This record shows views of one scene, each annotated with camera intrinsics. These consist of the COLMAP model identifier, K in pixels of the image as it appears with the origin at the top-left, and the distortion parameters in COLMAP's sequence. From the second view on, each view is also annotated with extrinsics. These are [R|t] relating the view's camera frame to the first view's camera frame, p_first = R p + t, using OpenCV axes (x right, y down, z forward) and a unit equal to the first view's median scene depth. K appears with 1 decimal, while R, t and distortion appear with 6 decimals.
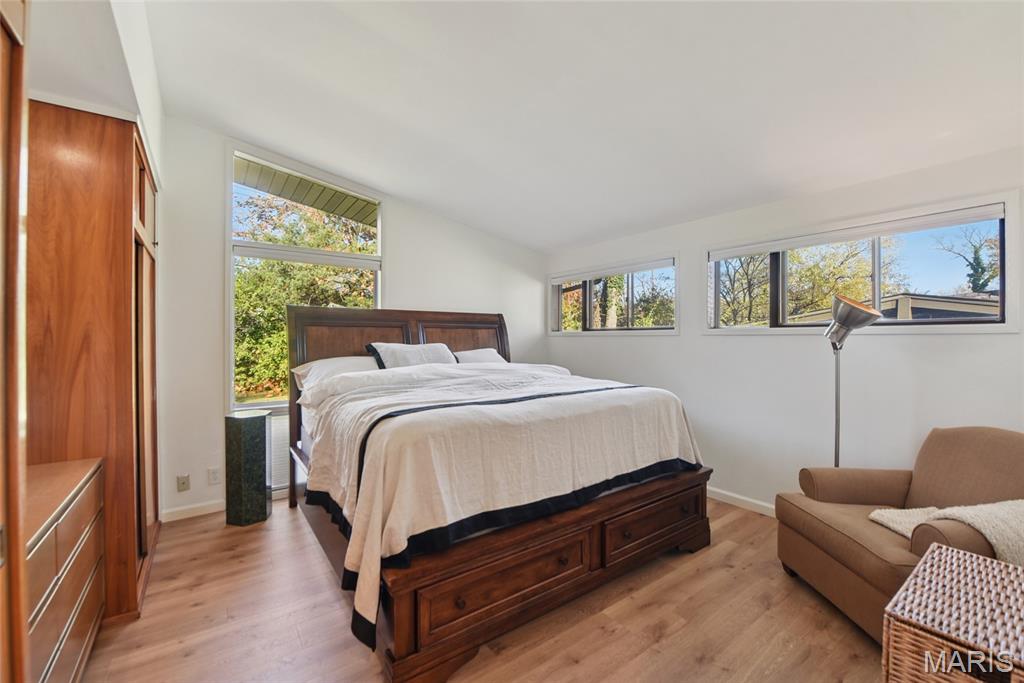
lens RADIAL K [[418.6, 0, 512.9], [0, 418.6, 339.4], [0, 0, 1]] dist [-0.015231, -0.000759]
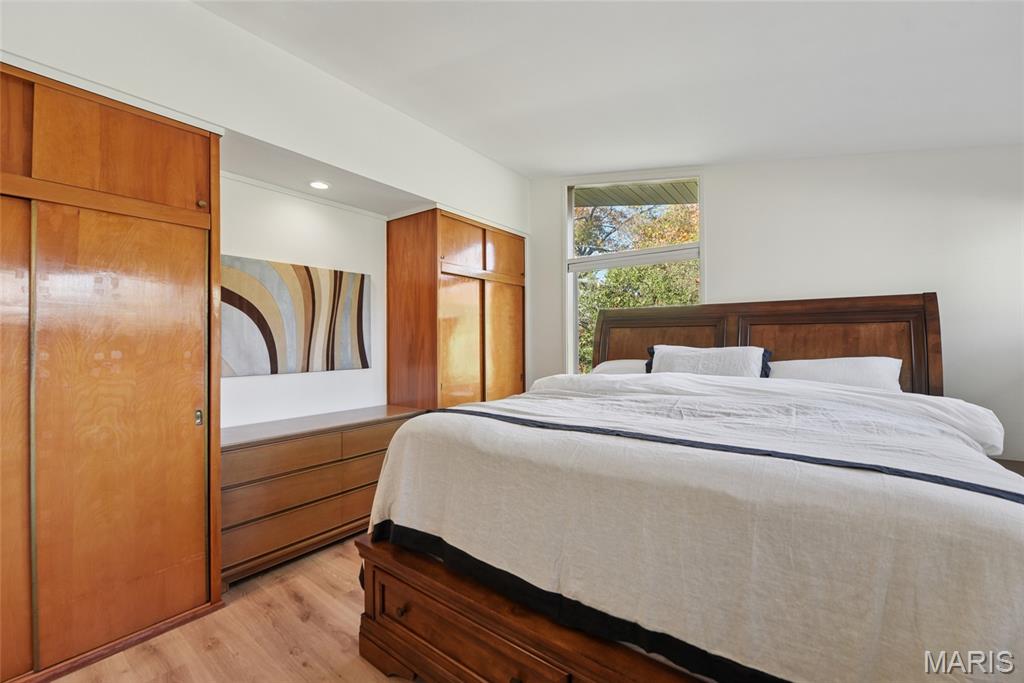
lens RADIAL K [[418.6, 0, 513.6], [0, 418.6, 340.5], [0, 0, 1]] dist [-0.015231, -0.000759]
pose [[0.289662, -0.000561, -0.957129, 0.421963], [-0.001205, 0.999999, -0.000951, 0.000098], [0.957128, 0.001429, 0.289661, 0.462882]]
